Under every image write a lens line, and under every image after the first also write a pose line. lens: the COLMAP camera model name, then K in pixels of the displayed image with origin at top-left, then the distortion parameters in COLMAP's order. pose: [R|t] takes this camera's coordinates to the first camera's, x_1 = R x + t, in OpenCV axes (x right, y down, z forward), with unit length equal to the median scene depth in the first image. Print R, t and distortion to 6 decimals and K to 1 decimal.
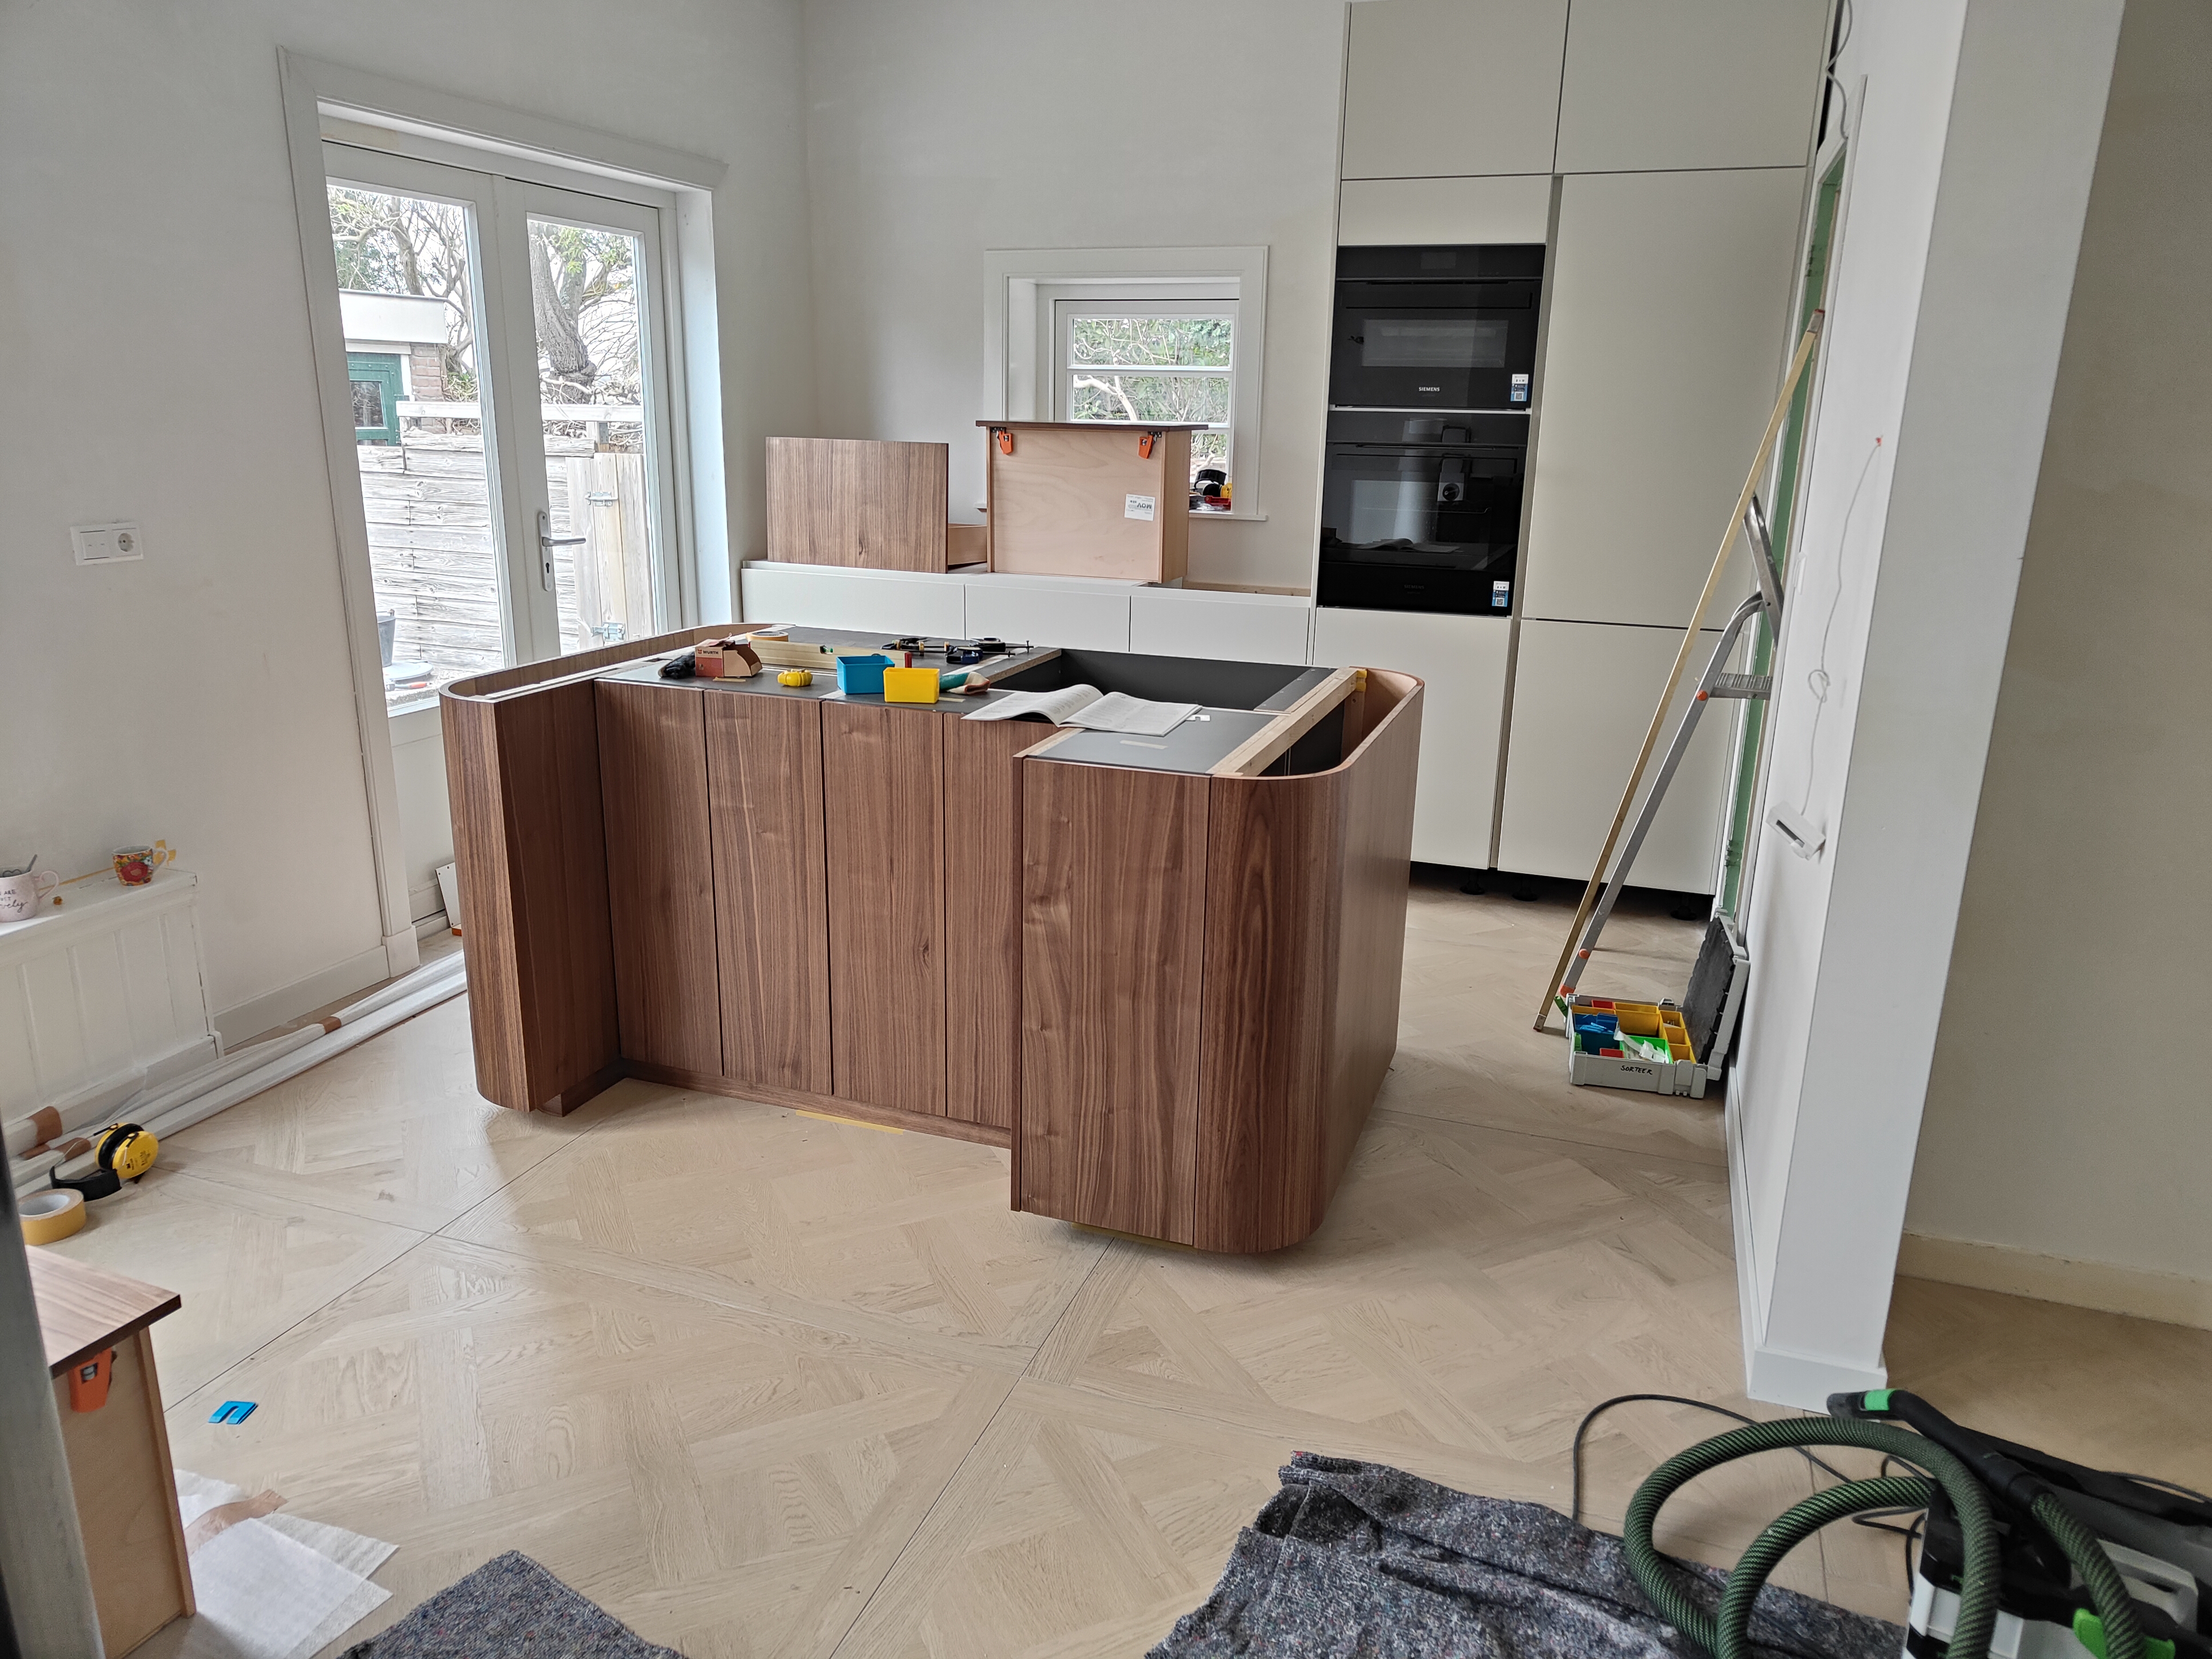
lens RADIAL K [[1539.9, 0, 1106.0], [0, 1539.9, 829.5], [0, 0, 1]] dist [0.001174, 0.000281]
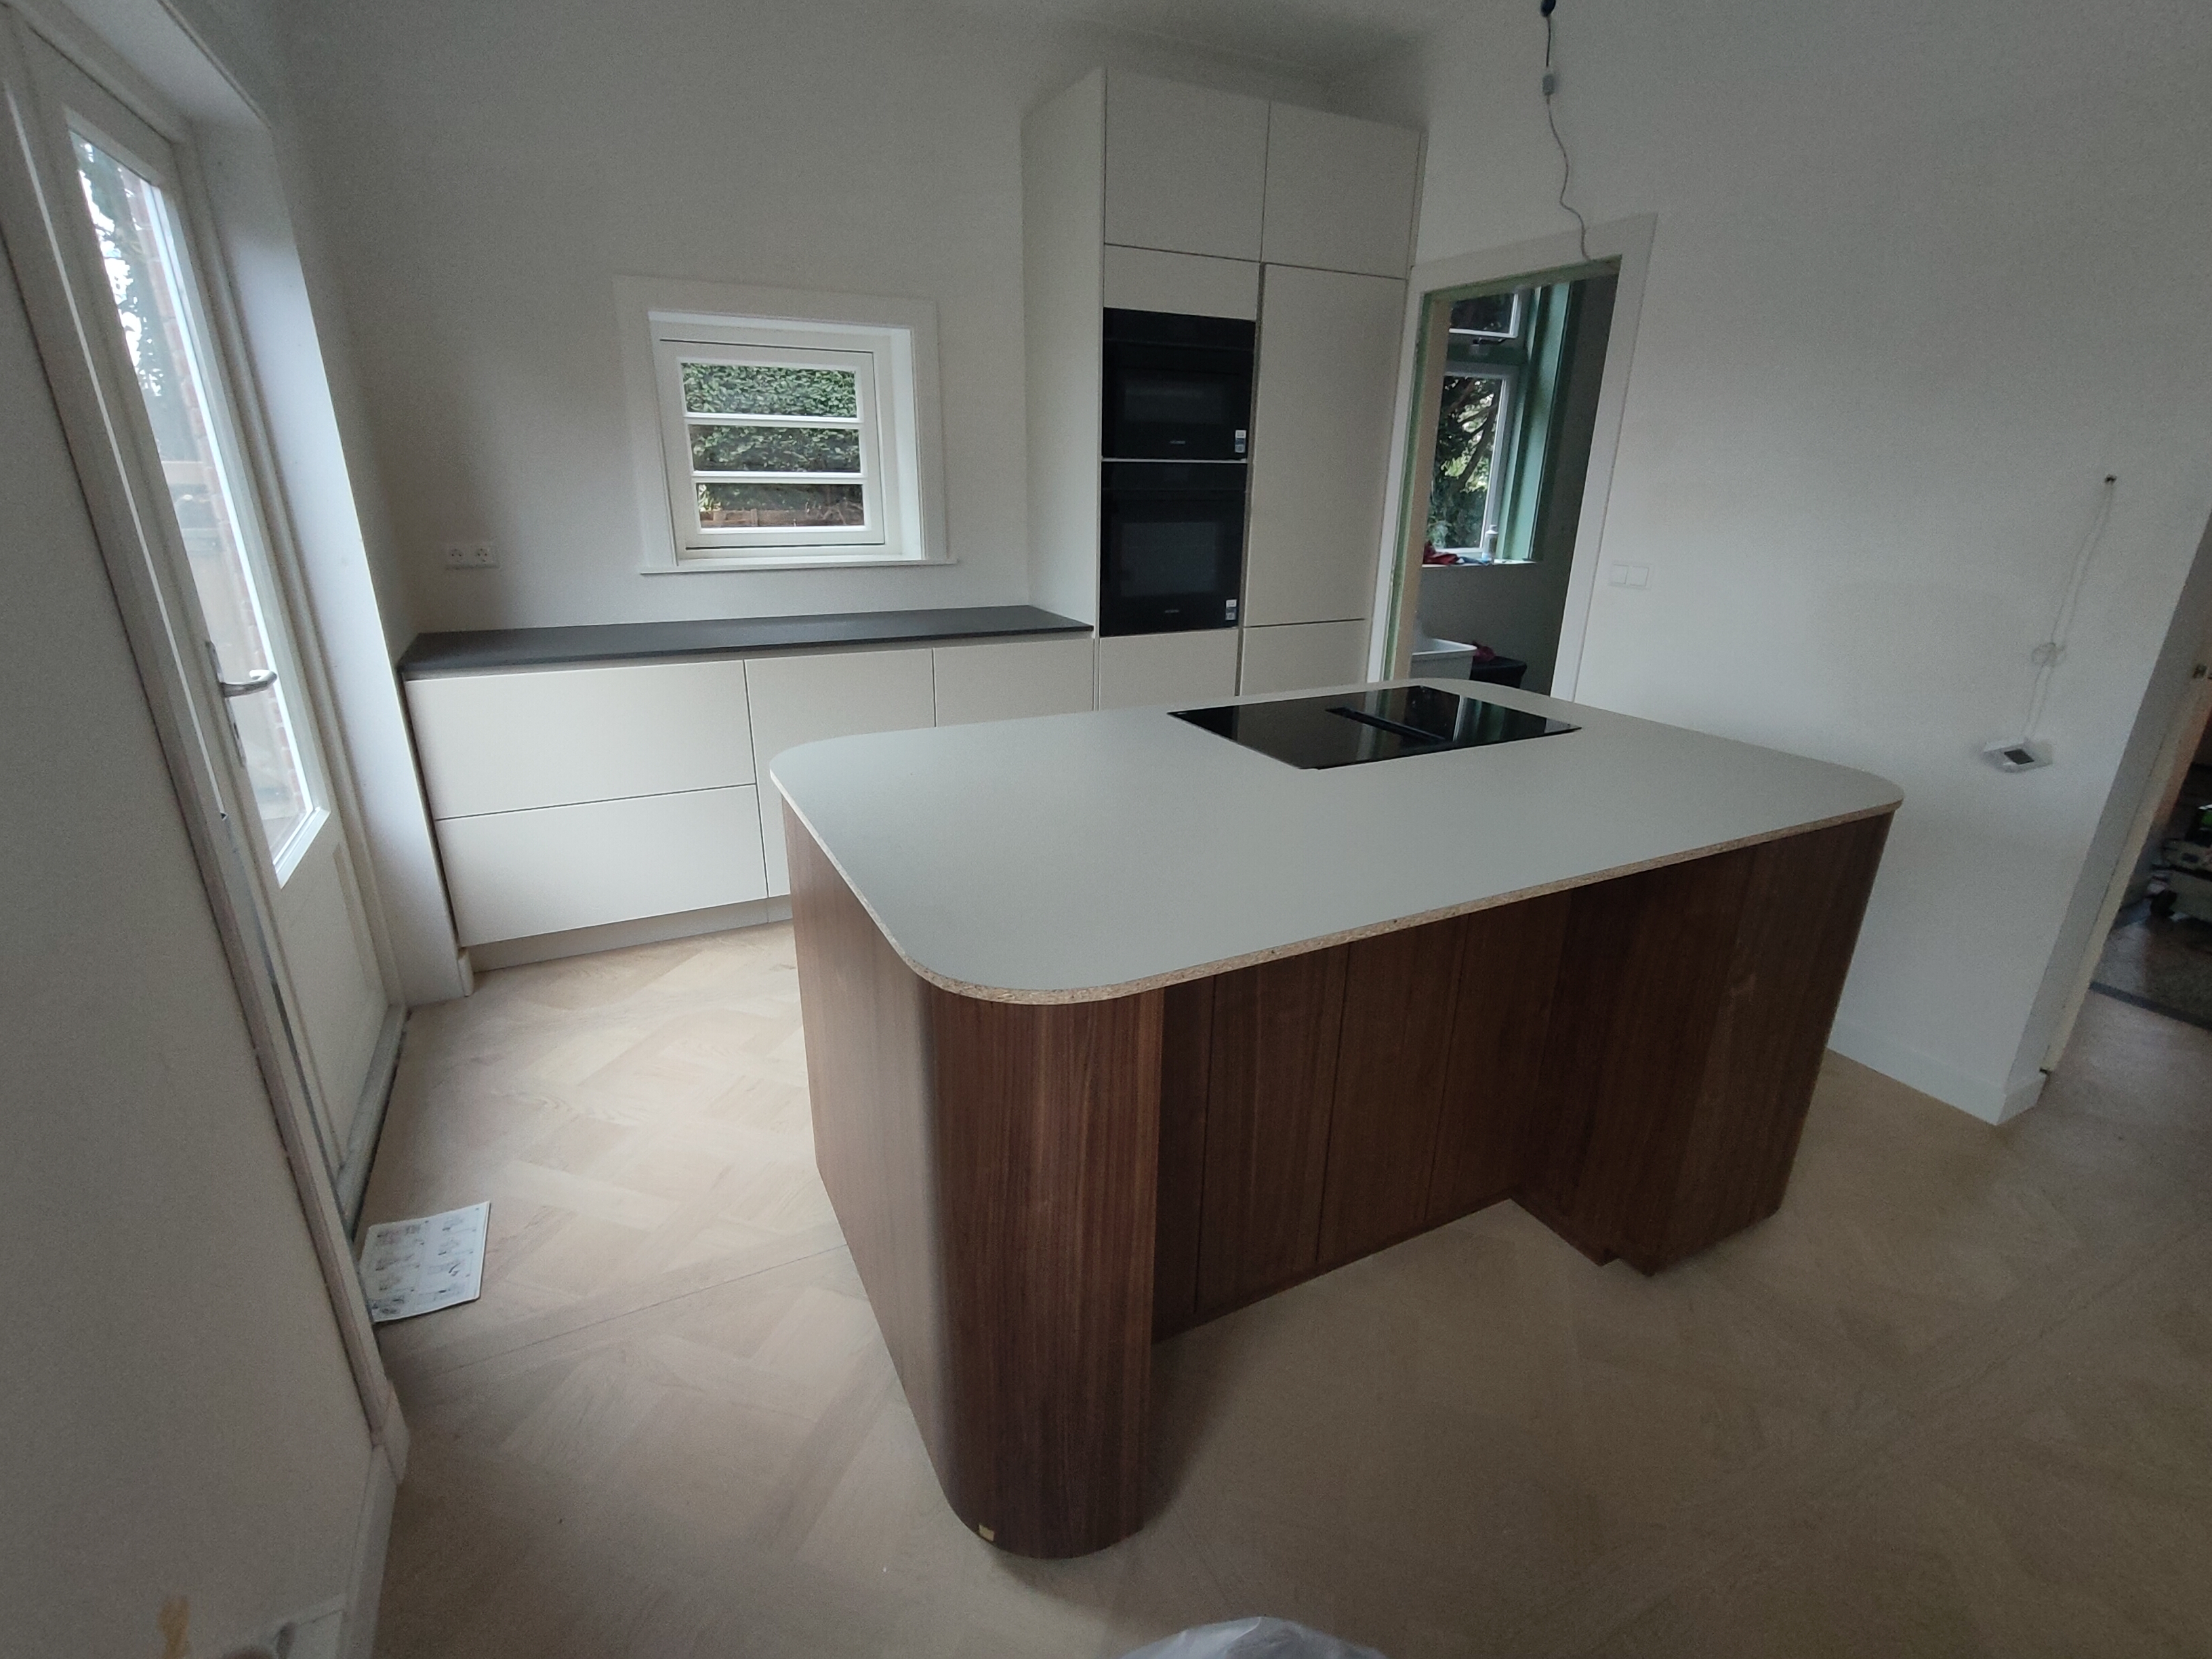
lens RADIAL K [[1032.9, 0, 1106.0], [0, 1032.9, 829.5], [0, 0, 1]] dist [0.002349, 0.000234]
pose [[0.682965, -0.254078, 0.684838, -0.438234], [0.195800, 0.966923, 0.163468, -0.137588], [-0.703719, 0.022449, 0.710123, 0.477219]]
